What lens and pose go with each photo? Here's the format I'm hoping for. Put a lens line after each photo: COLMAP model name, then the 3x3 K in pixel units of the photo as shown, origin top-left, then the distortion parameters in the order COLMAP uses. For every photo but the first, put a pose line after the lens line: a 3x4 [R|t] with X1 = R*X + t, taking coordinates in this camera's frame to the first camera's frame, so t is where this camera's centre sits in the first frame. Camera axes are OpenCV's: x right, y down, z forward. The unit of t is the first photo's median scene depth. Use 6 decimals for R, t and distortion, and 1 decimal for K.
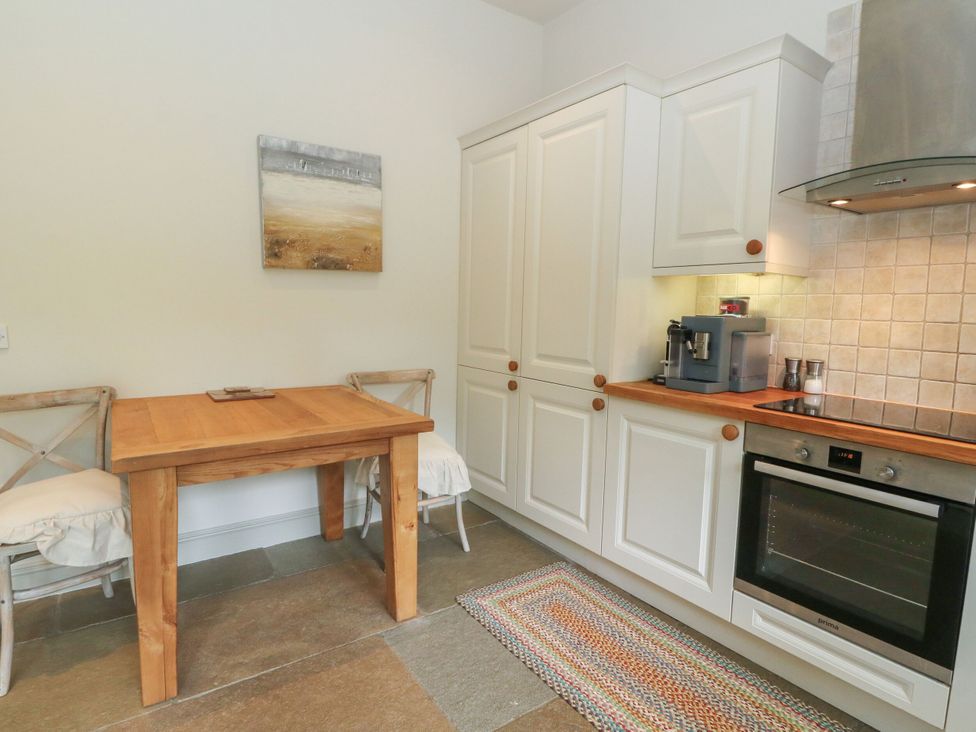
lens RADIAL K [[524.6, 0, 478.0], [0, 524.6, 359.5], [0, 0, 1]] dist [-0.001703, -0.013716]
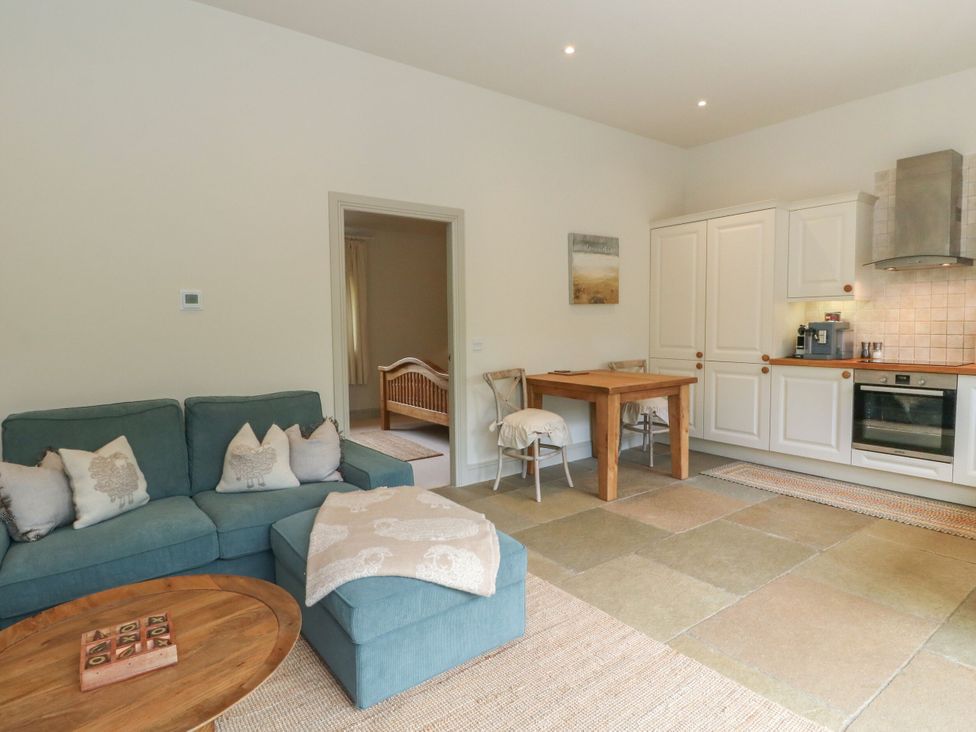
lens RADIAL K [[522.0, 0, 490.5], [0, 522.0, 359.3], [0, 0, 1]] dist [-0.000789, -0.013943]
pose [[0.999242, -0.034419, 0.018161, -0.855456], [0.035033, 0.998785, -0.034666, 0.081375], [-0.016946, 0.035276, 0.999234, -0.940628]]
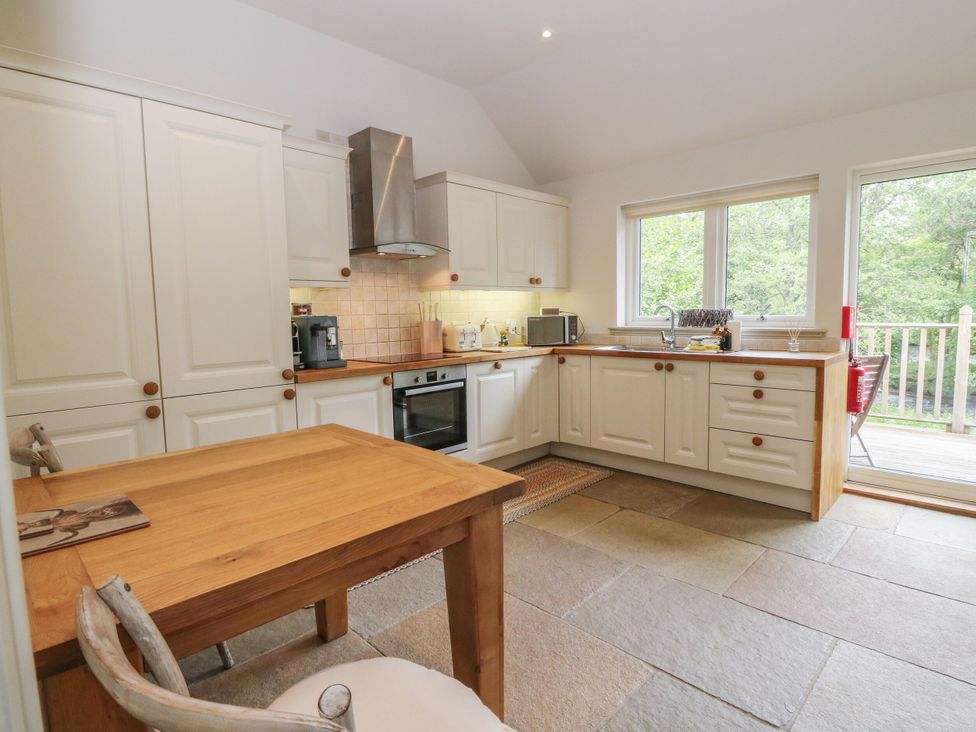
lens RADIAL K [[524.6, 0, 478.0], [0, 524.6, 359.5], [0, 0, 1]] dist [-0.001703, -0.013716]
pose [[-0.172530, -0.108069, 0.979058, -1.048398], [0.116965, 0.984683, 0.129301, -0.099994], [-0.978035, 0.136824, -0.157247, 0.807698]]
